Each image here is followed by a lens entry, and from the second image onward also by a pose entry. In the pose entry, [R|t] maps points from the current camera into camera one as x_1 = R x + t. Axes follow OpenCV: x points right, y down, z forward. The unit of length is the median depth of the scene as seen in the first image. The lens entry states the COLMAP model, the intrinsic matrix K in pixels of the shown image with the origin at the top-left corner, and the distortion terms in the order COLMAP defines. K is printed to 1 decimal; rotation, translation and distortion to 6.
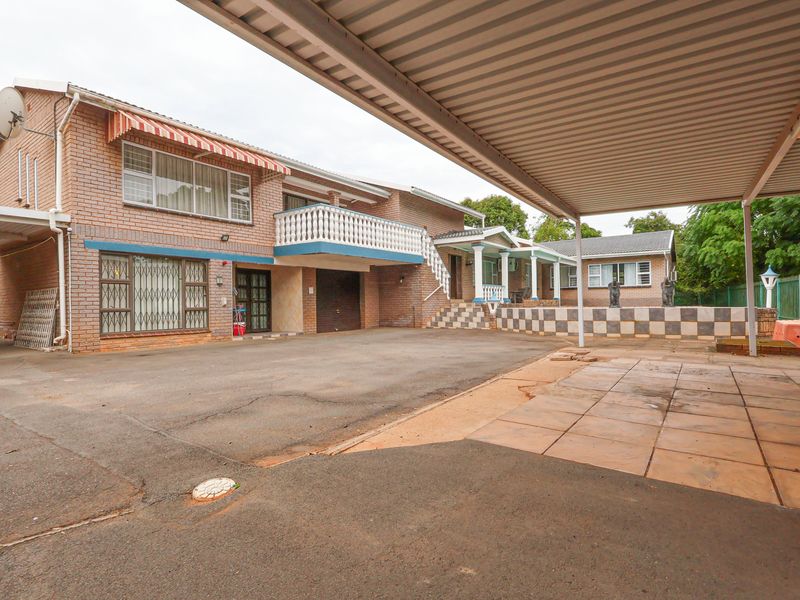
lens RADIAL K [[417.9, 0, 403.0], [0, 417.9, 302.5], [0, 0, 1]] dist [-0.000818, 0.001278]
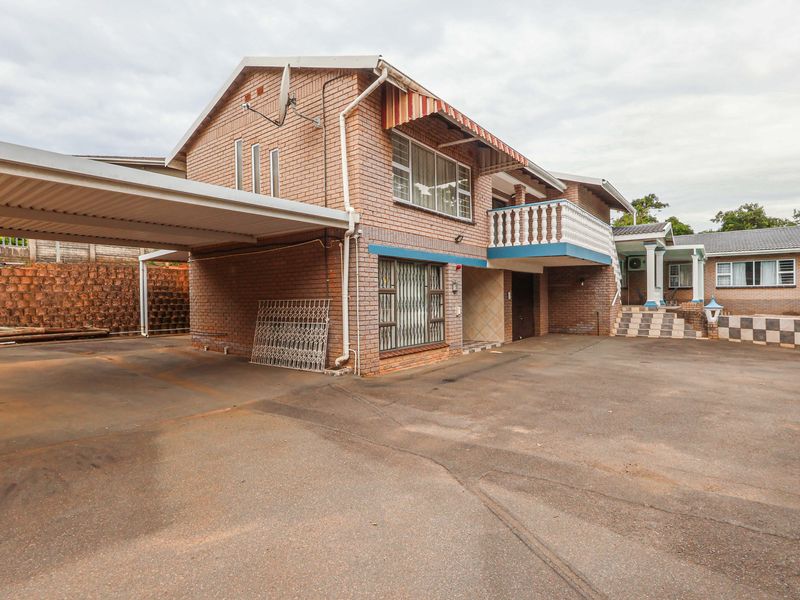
lens RADIAL K [[417.9, 0, 398.5], [0, 417.9, 300.0], [0, 0, 1]] dist [-0.000818, 0.001278]
pose [[0.999535, 0.002550, -0.030400, -0.470920], [-0.002257, 0.999951, 0.009666, -0.030181], [0.030423, -0.009593, 0.999491, 0.101897]]
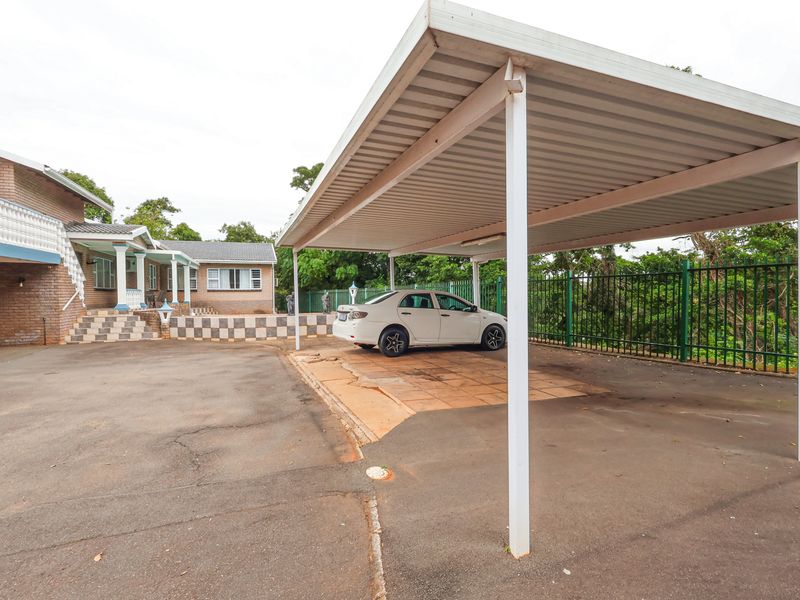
lens RADIAL K [[417.9, 0, 401.2], [0, 417.9, 300.9], [0, 0, 1]] dist [-0.000818, 0.001278]
pose [[0.563971, -0.006844, 0.825766, -0.301643], [-0.000861, 0.999960, 0.008876, -0.037257], [-0.825794, -0.005717, 0.563943, 0.009966]]
